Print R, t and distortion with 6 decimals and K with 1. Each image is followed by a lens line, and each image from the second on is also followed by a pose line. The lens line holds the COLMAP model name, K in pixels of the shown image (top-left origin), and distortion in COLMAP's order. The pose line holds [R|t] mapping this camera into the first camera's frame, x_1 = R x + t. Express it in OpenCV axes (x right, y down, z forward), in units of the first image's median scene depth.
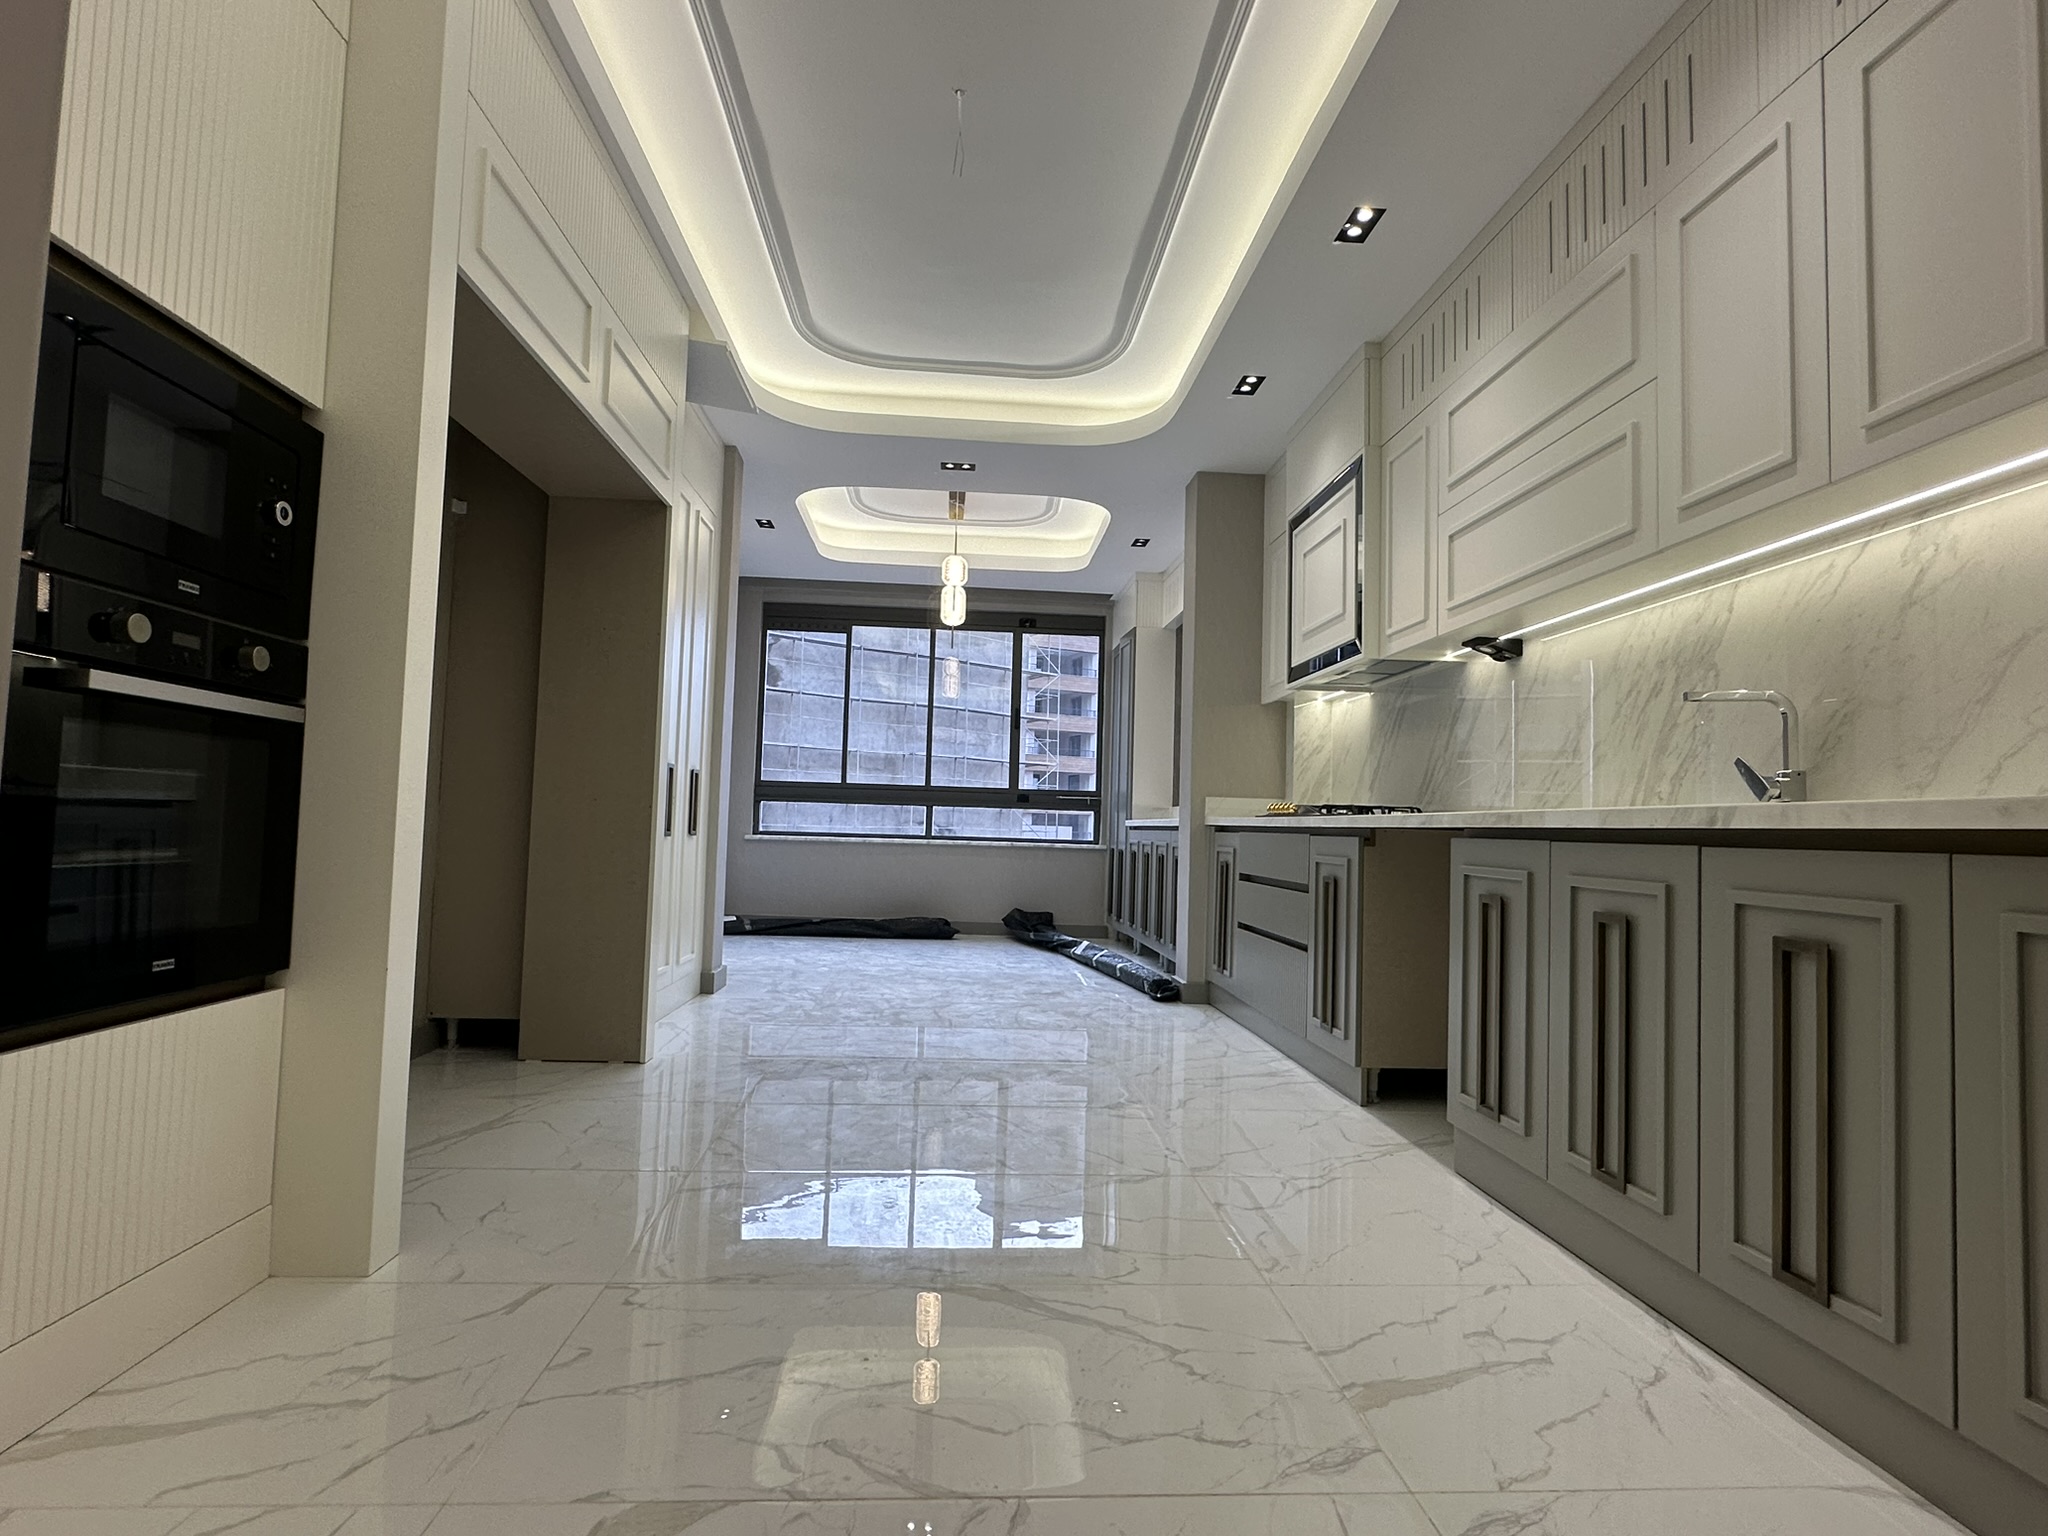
lens RADIAL K [[1032.8, 0, 1023.1], [0, 1032.8, 773.0], [0, 0, 1]] dist [-0.003434, 0.000873]
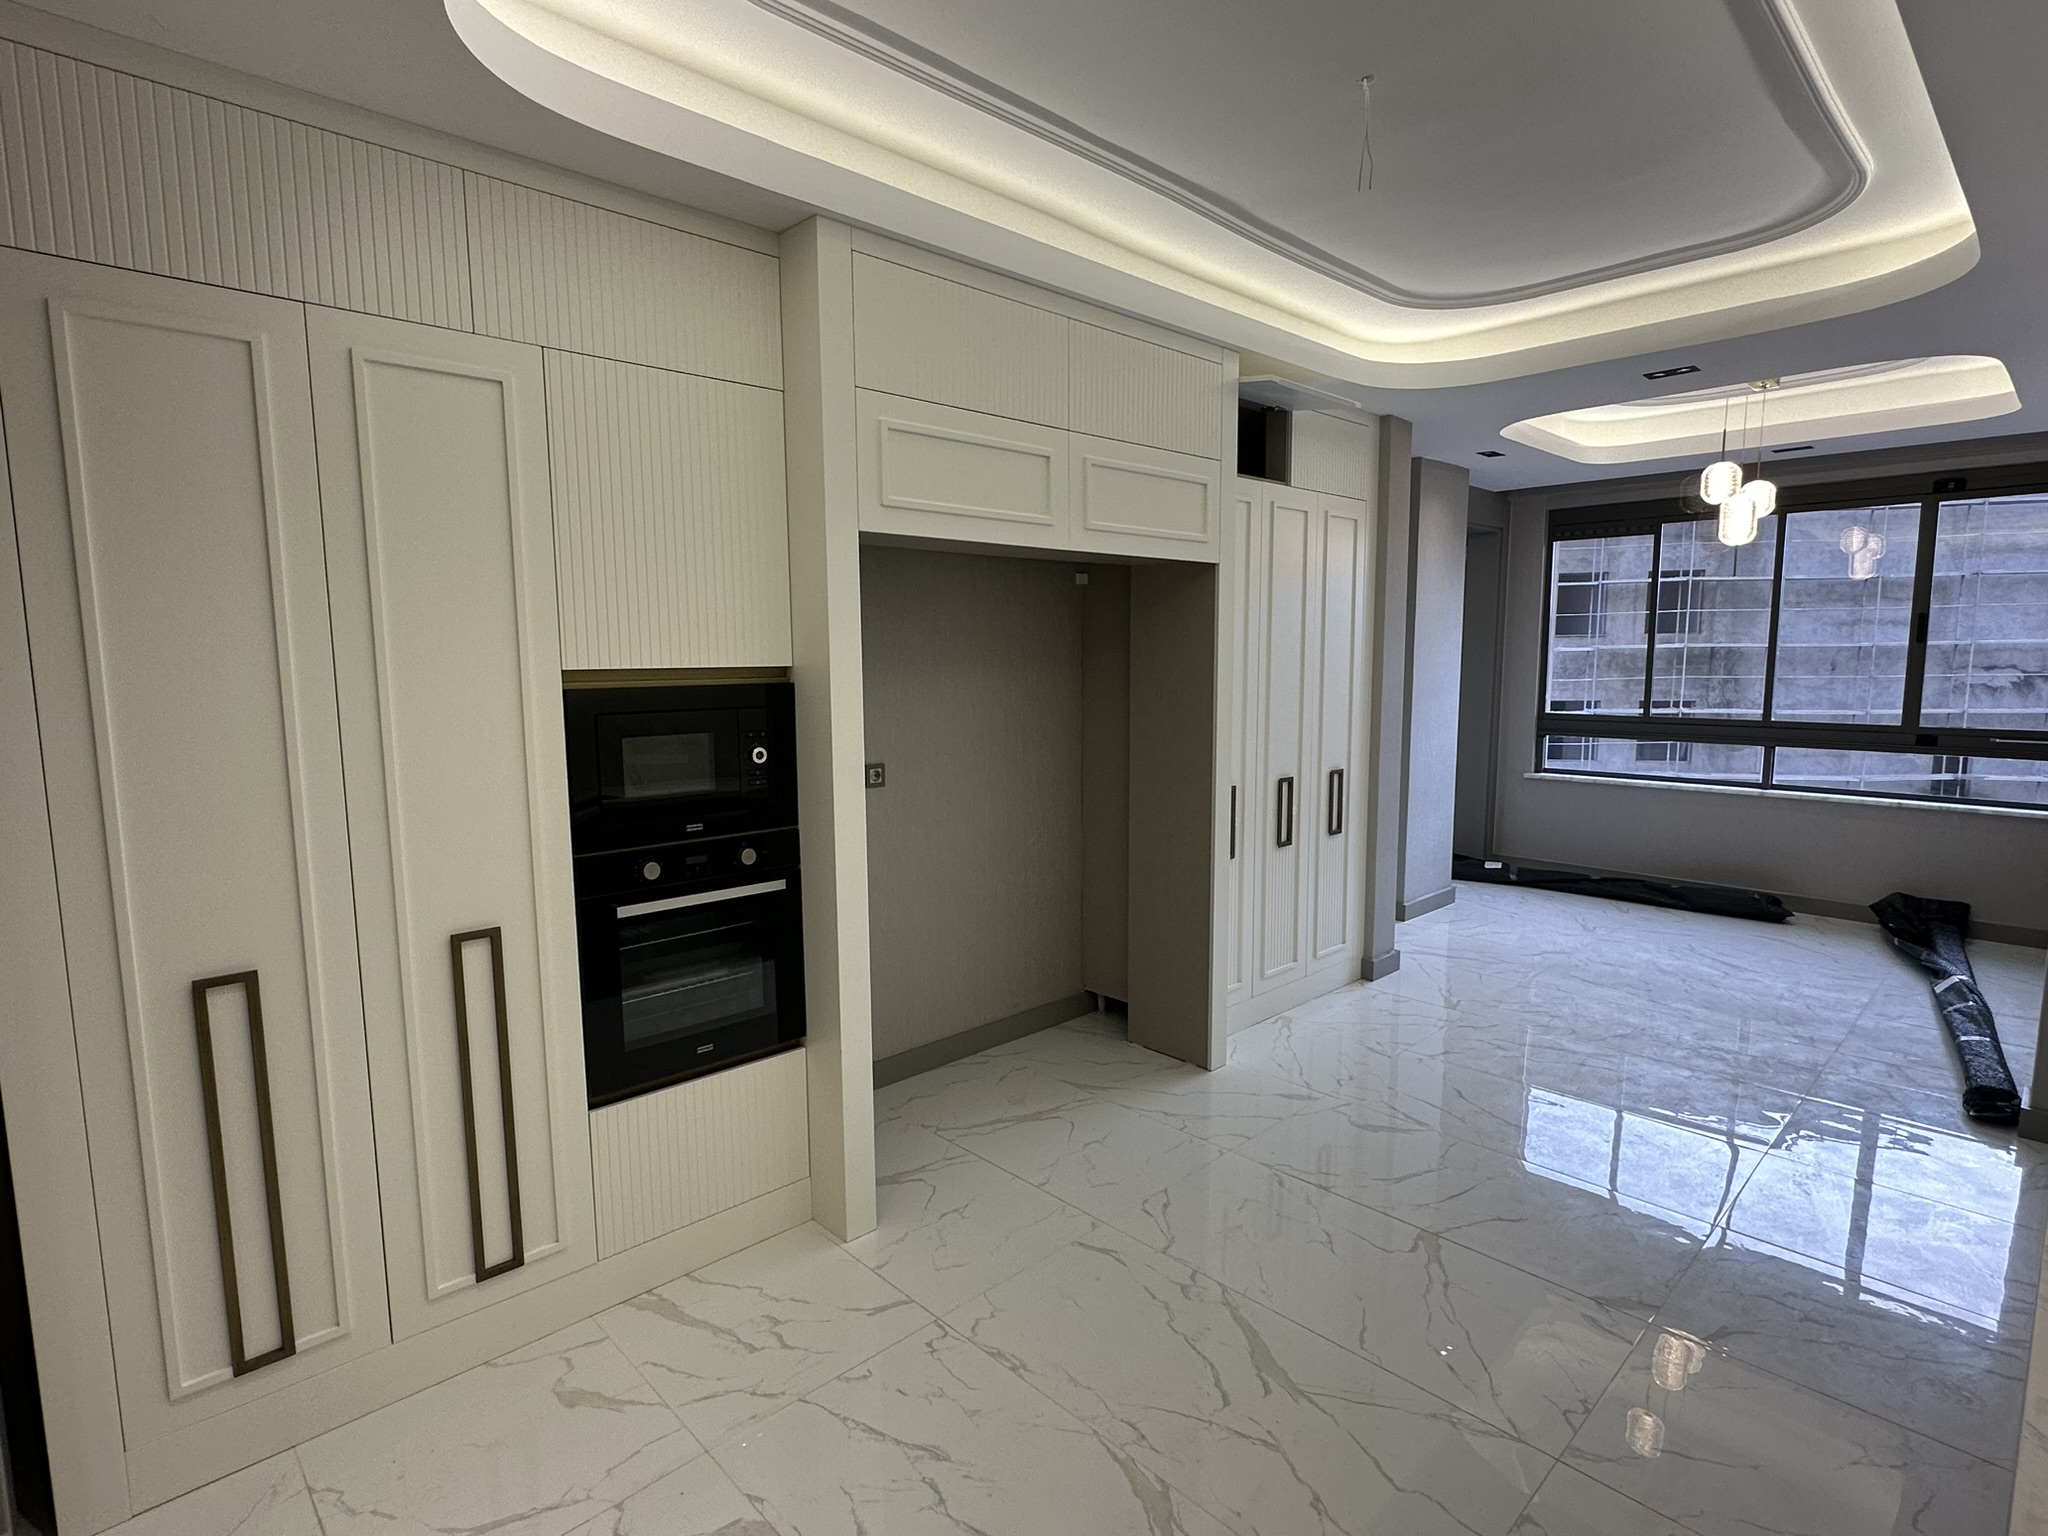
lens RADIAL K [[1036.9, 0, 1025.8], [0, 1036.9, 772.2], [0, 0, 1]] dist [-0.001811, 0.000141]
pose [[0.640029, 0.055612, -0.766336, 0.332509], [0.065865, 0.989735, 0.126832, -0.187373], [0.765523, -0.131651, 0.629796, 0.160240]]
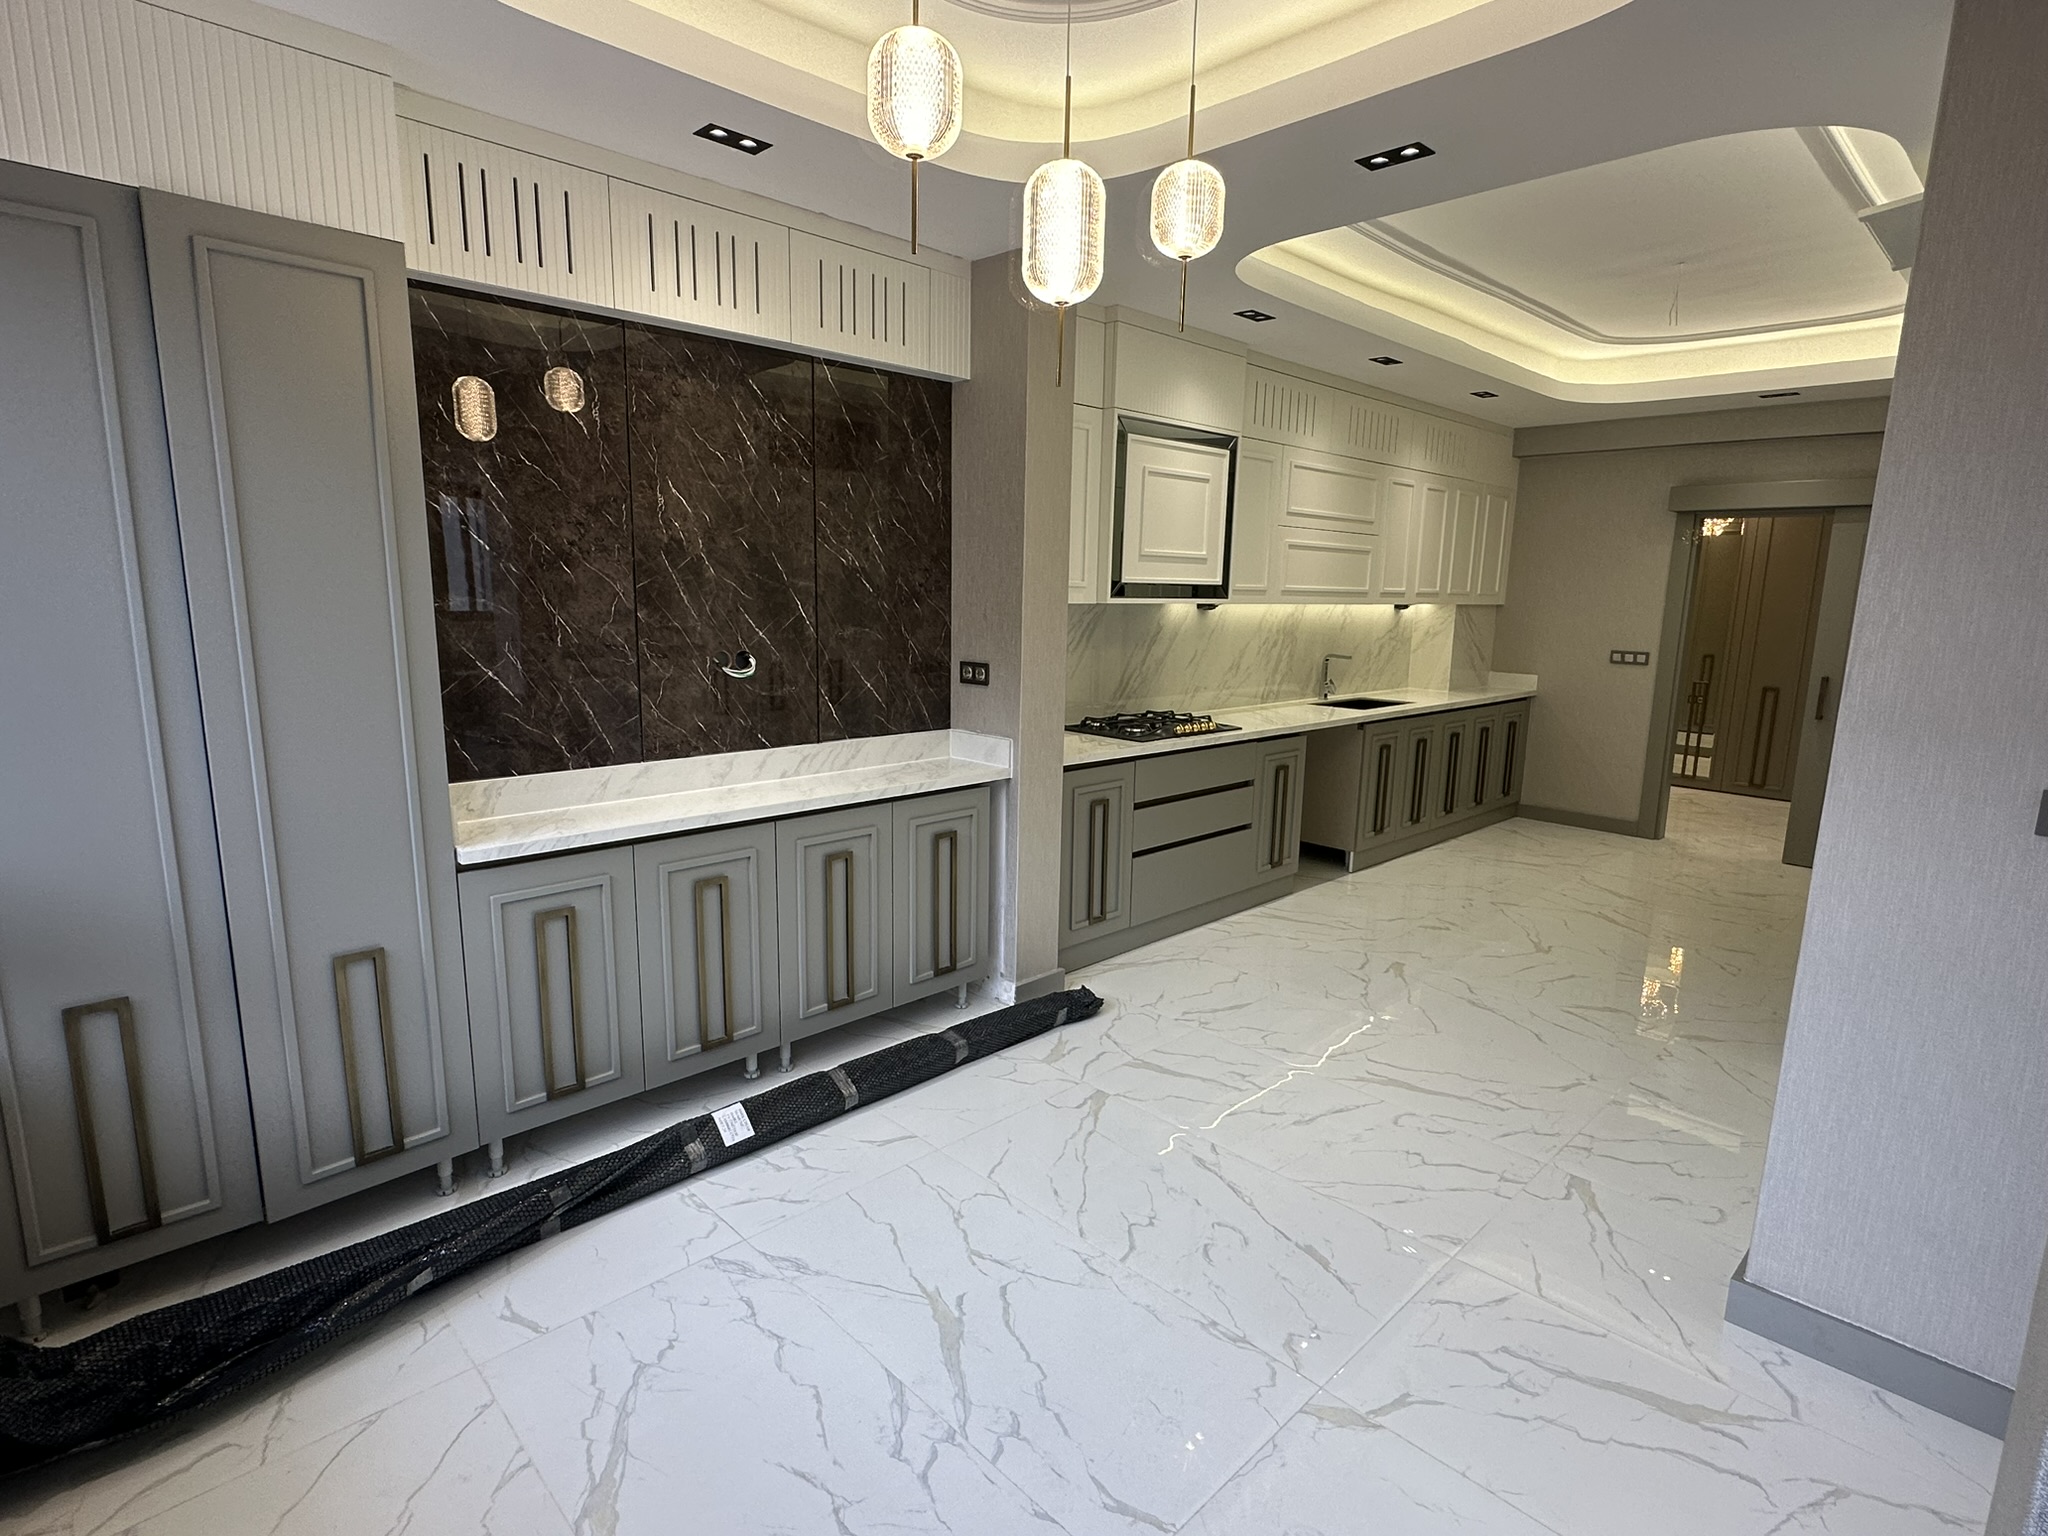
lens RADIAL K [[1036.9, 0, 1025.8], [0, 1036.9, 772.2], [0, 0, 1]] dist [-0.001811, 0.000141]
pose [[-0.641860, -0.179015, 0.745633, -0.529535], [-0.078137, 0.982576, 0.168639, -0.103517], [-0.762830, 0.049981, -0.644664, 2.075756]]
